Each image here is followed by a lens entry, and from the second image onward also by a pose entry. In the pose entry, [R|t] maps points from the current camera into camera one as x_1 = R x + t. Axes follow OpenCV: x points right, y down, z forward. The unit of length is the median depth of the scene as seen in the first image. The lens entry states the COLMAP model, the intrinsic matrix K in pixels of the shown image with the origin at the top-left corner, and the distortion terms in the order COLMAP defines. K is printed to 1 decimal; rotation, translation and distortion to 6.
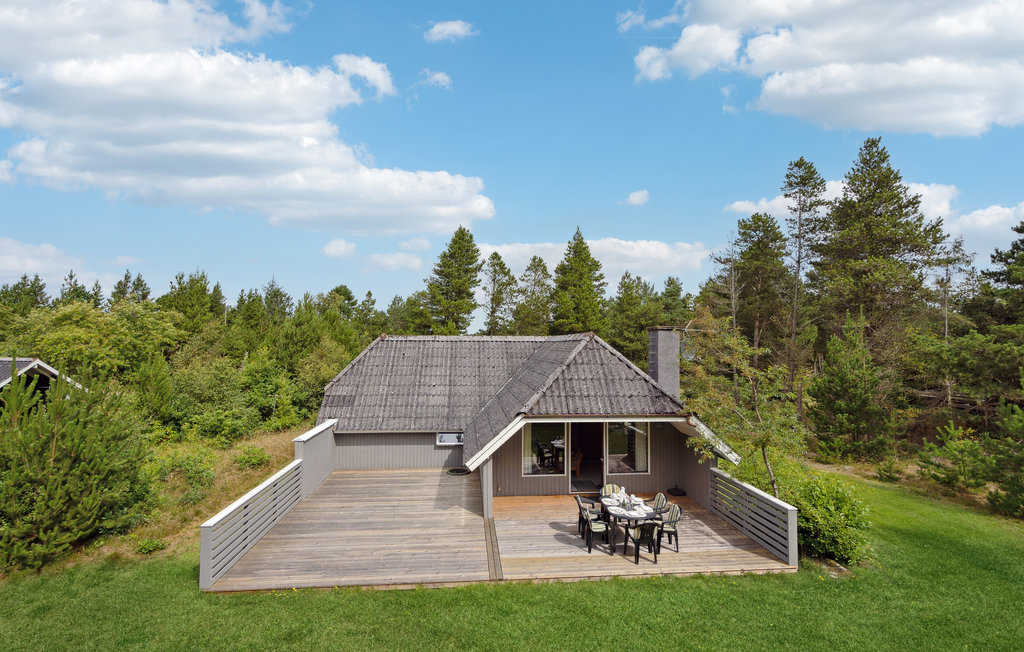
lens RADIAL K [[456.5, 0, 511.4], [0, 456.5, 322.1], [0, 0, 1]] dist [-0.000956, -0.000149]
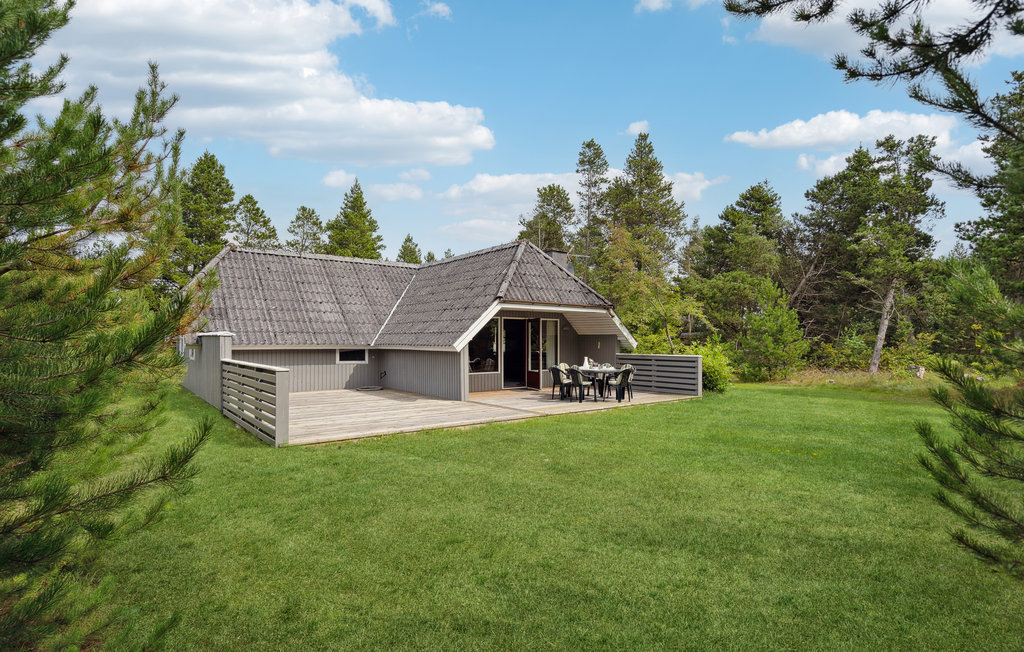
lens RADIAL K [[506.9, 0, 507.8], [0, 506.9, 321.0], [0, 0, 1]] dist [0.003691, 0.000319]
pose [[0.848336, 0.012717, 0.529306, -0.252853], [-0.021068, 0.999731, 0.009748, 0.105774], [-0.529039, -0.019421, 0.848375, -0.000725]]
